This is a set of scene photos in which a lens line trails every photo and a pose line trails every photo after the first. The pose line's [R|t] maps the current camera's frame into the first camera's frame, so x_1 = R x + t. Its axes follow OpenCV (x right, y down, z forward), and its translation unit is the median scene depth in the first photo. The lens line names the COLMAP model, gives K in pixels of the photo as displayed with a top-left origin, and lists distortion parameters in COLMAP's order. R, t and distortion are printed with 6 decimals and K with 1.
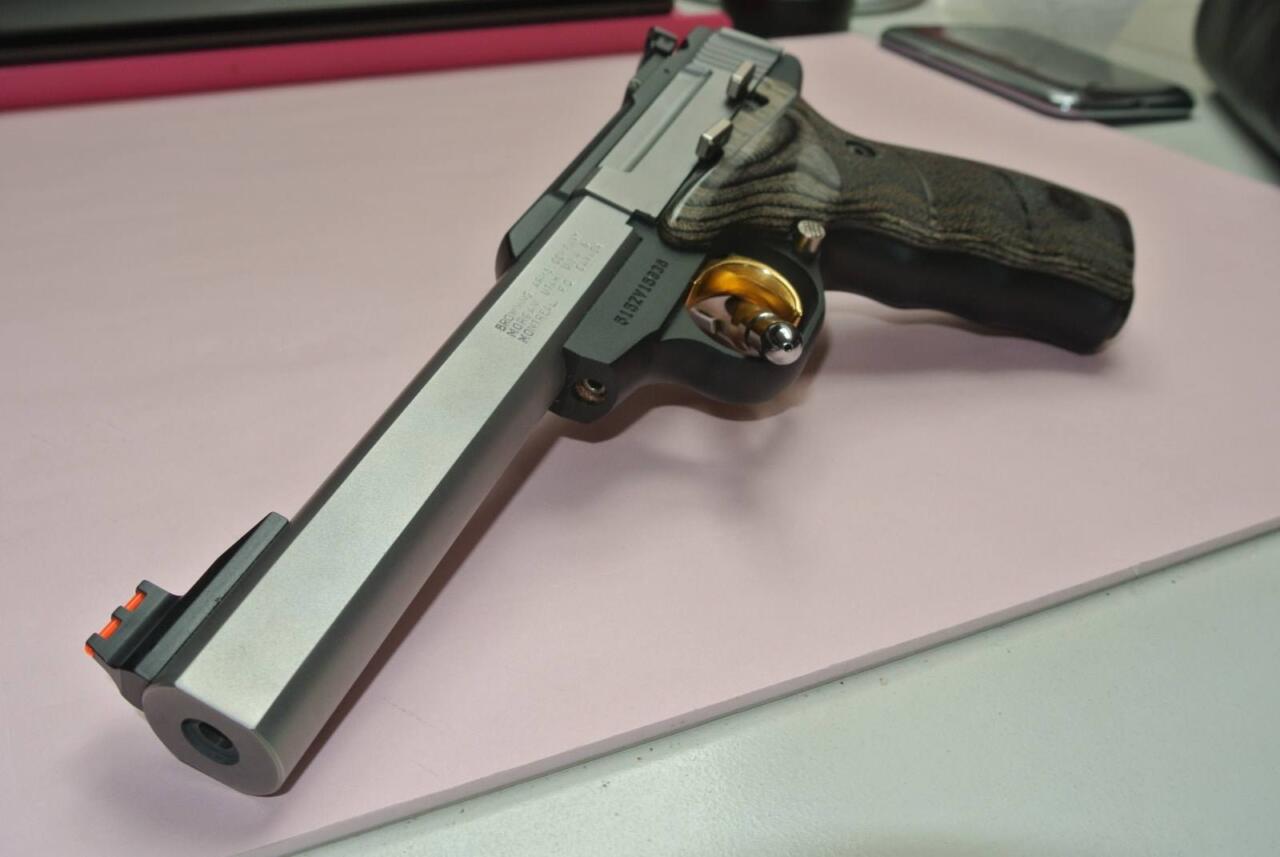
lens RADIAL K [[1233.0, 0, 640.0], [0, 1233.0, 428.5], [0, 0, 1]] dist [-0.059430, 0.009764]
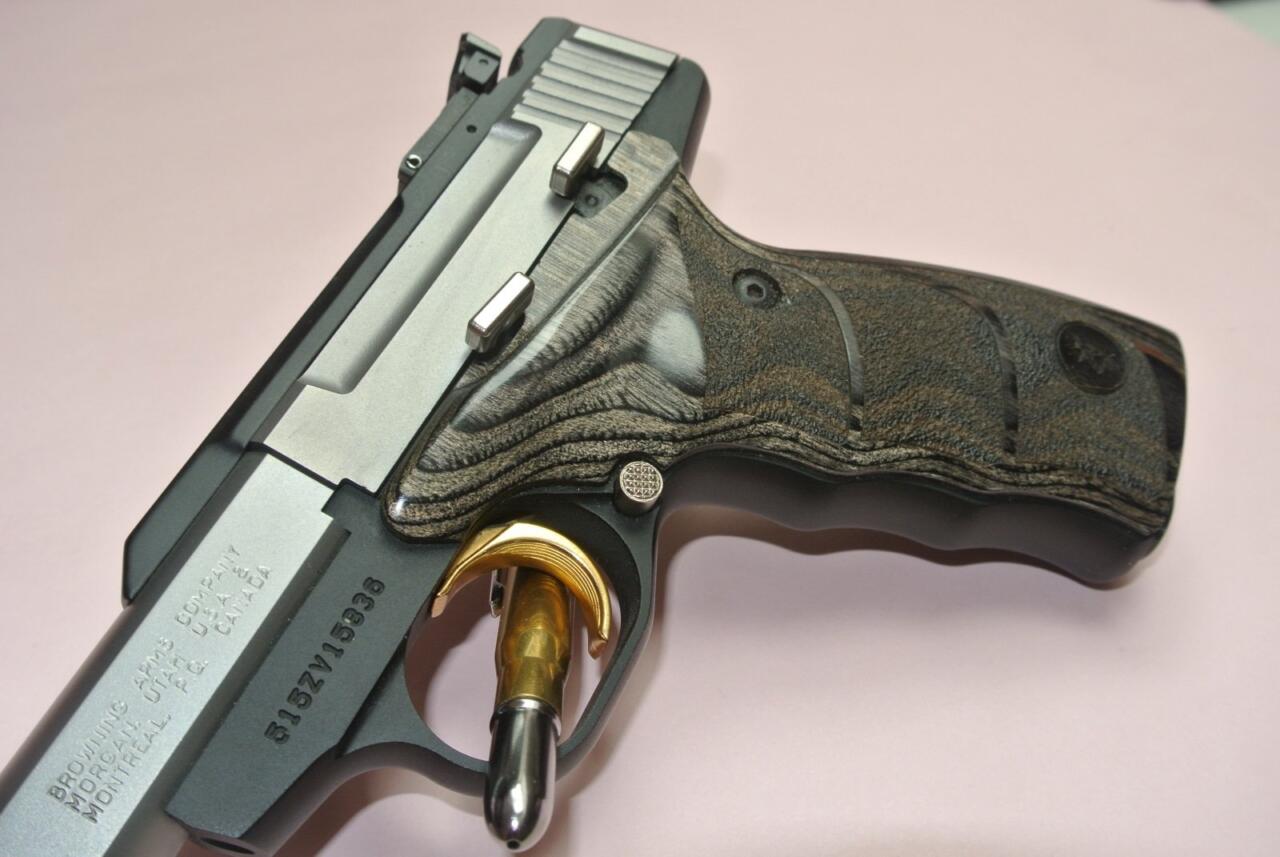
lens RADIAL K [[1233.0, 0, 640.0], [0, 1233.0, 428.5], [0, 0, 1]] dist [-0.059430, 0.009764]
pose [[0.997084, 0.033352, -0.068642, 0.178320], [-0.014191, 0.964789, 0.262641, -0.348054], [0.074985, -0.260901, 0.962449, 0.393406]]
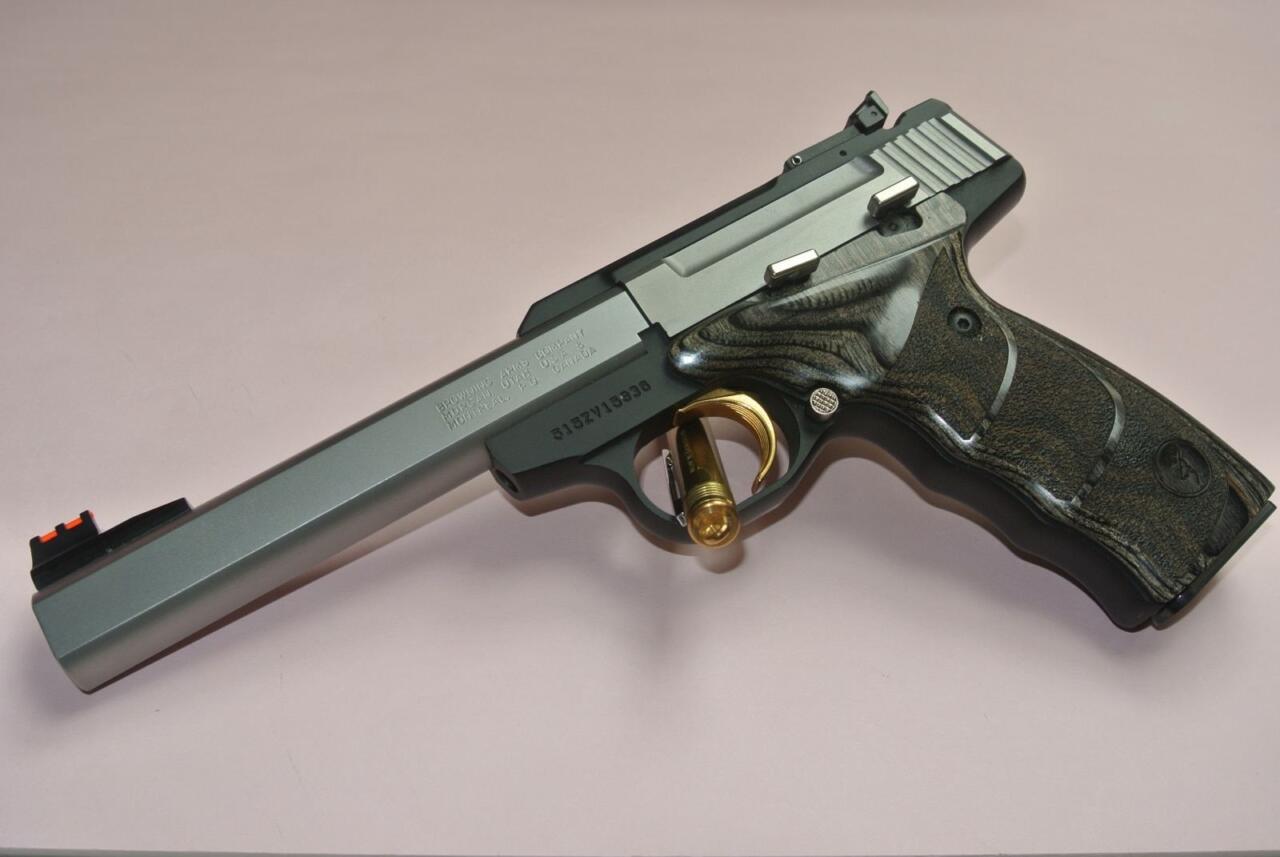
lens RADIAL K [[1233.0, 0, 640.0], [0, 1233.0, 428.5], [0, 0, 1]] dist [-0.059430, 0.009764]
pose [[0.801759, 0.440791, -0.403591, 0.420826], [-0.314244, 0.885338, 0.342676, -0.425892], [0.508363, -0.147918, 0.848344, 0.088054]]
